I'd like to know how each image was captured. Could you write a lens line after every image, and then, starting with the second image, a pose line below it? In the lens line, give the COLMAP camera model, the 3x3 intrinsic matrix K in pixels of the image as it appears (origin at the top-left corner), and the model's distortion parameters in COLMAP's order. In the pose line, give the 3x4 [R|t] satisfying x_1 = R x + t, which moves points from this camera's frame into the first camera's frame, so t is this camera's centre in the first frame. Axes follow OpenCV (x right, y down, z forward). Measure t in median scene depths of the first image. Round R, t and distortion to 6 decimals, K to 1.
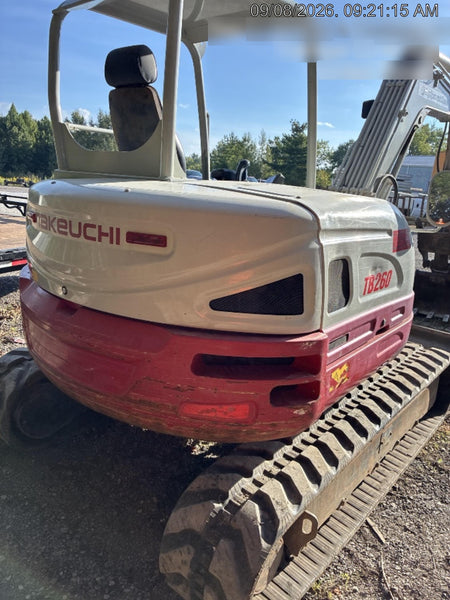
lens RADIAL K [[458.4, 0, 228.2], [0, 458.4, 299.9], [0, 0, 1]] dist [0.036795, -0.006275]
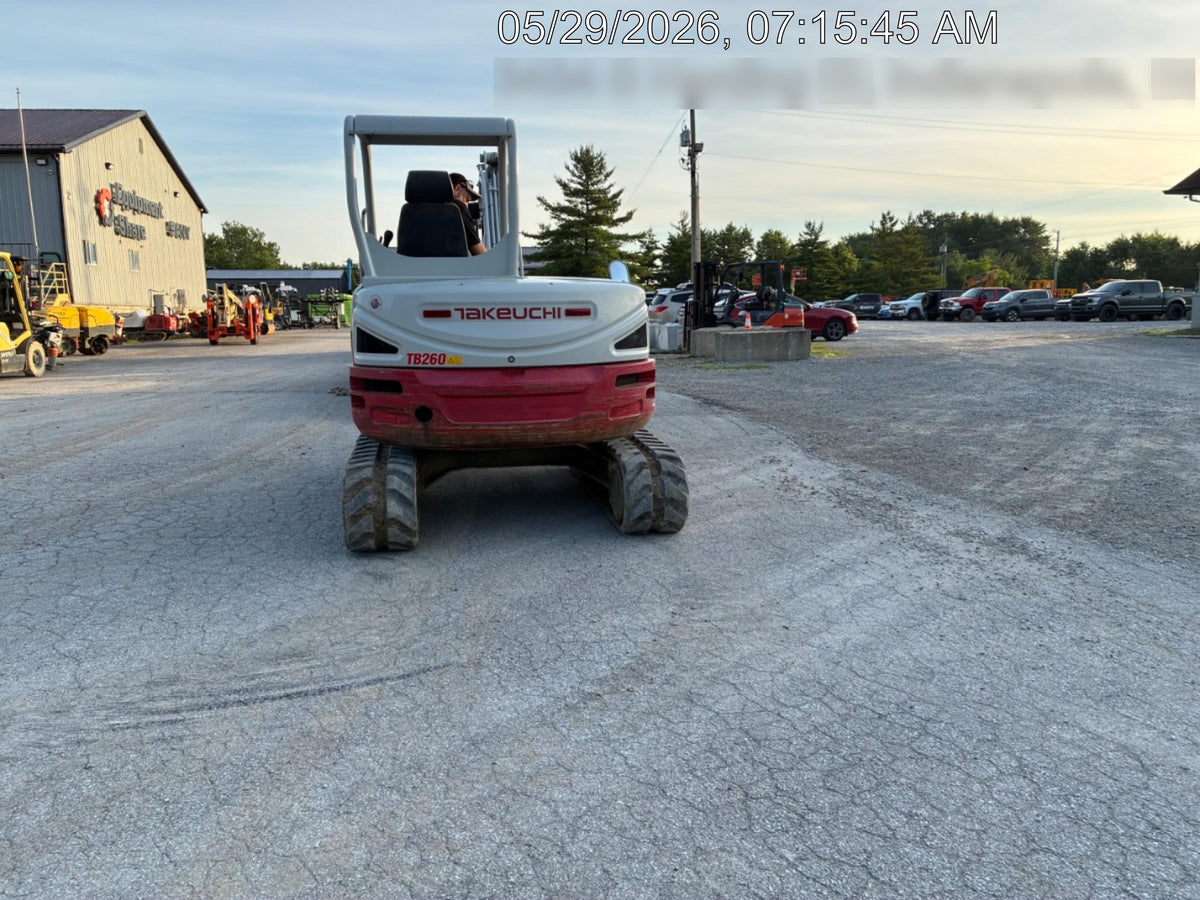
lens RADIAL K [[852.6, 0, 599.6], [0, 852.6, 474.9], [0, 0, 1]] dist [0.001177, -0.001447]
pose [[0.634936, -0.216435, 0.741628, -2.320085], [0.245104, 0.966797, 0.072305, 0.209897], [-0.732653, 0.135867, 0.666903, -0.924071]]
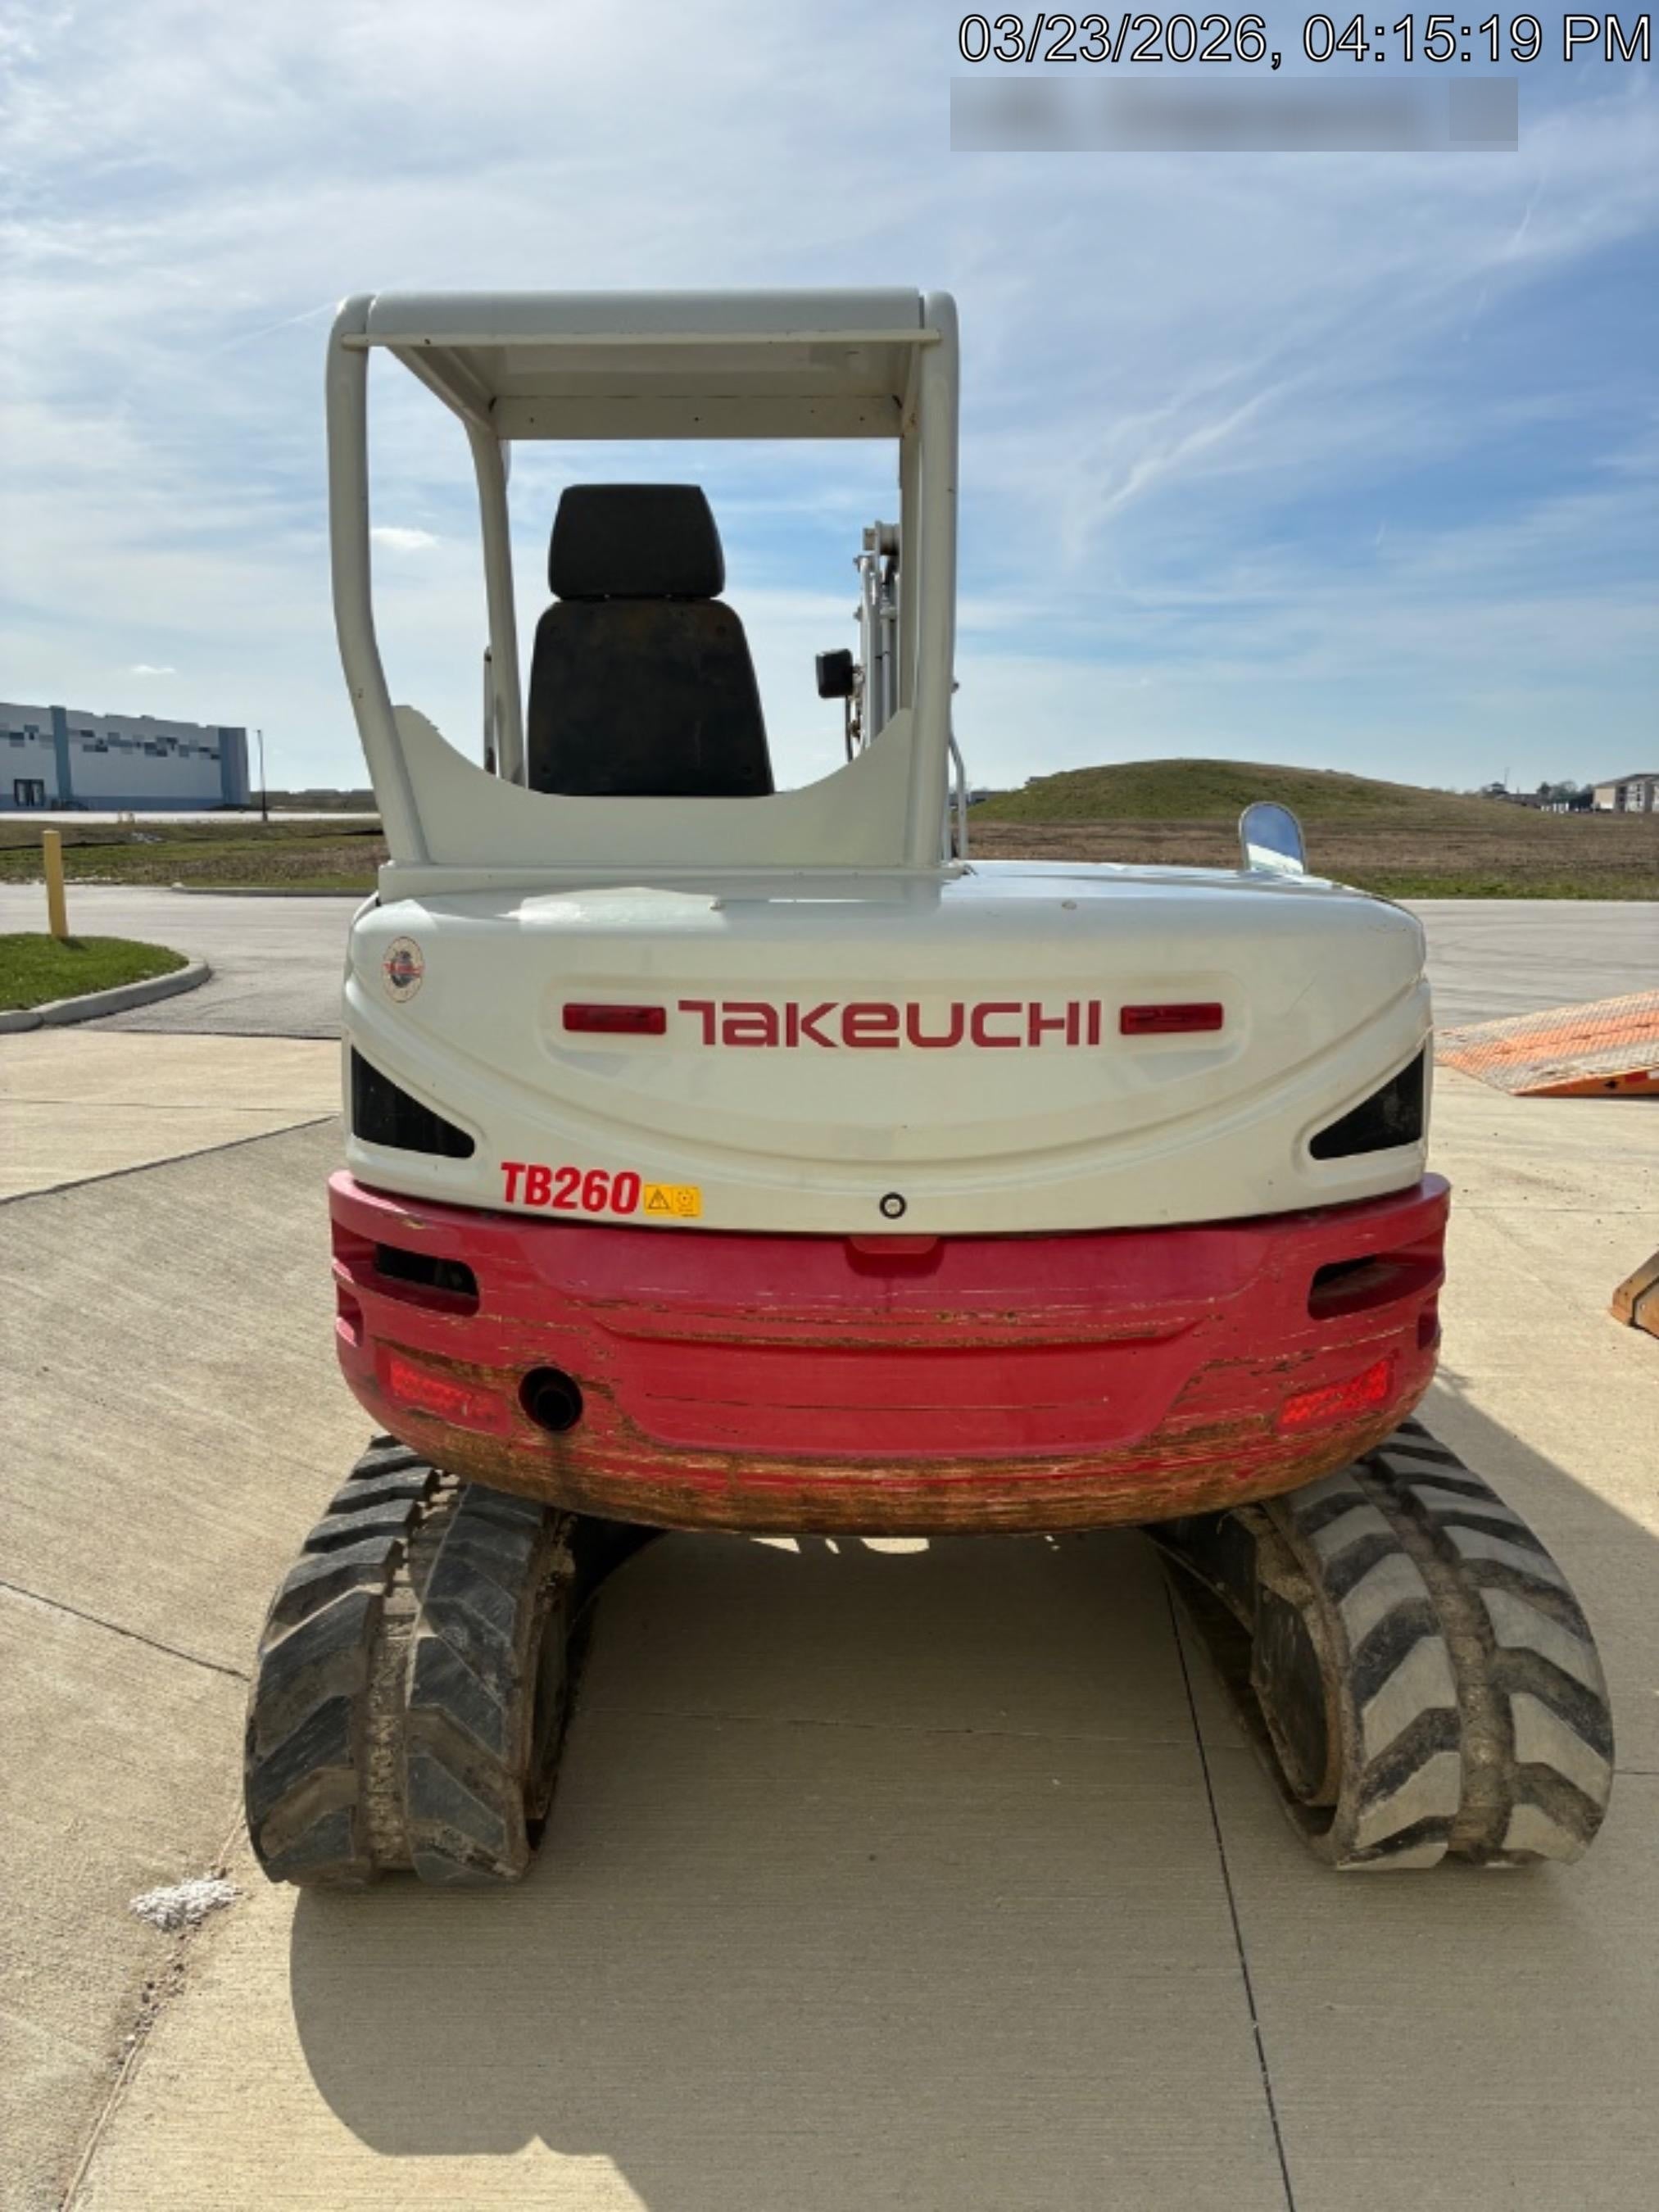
lens RADIAL K [[1744.2, 0, 818.8], [0, 1744.2, 1069.1], [0, 0, 1]] dist [0.000256, -0.007857]
pose [[0.774052, -0.146056, 0.616045, -1.275512], [0.209885, 0.977201, -0.032037, -0.097205], [-0.597320, 0.154097, 0.787060, -0.017522]]
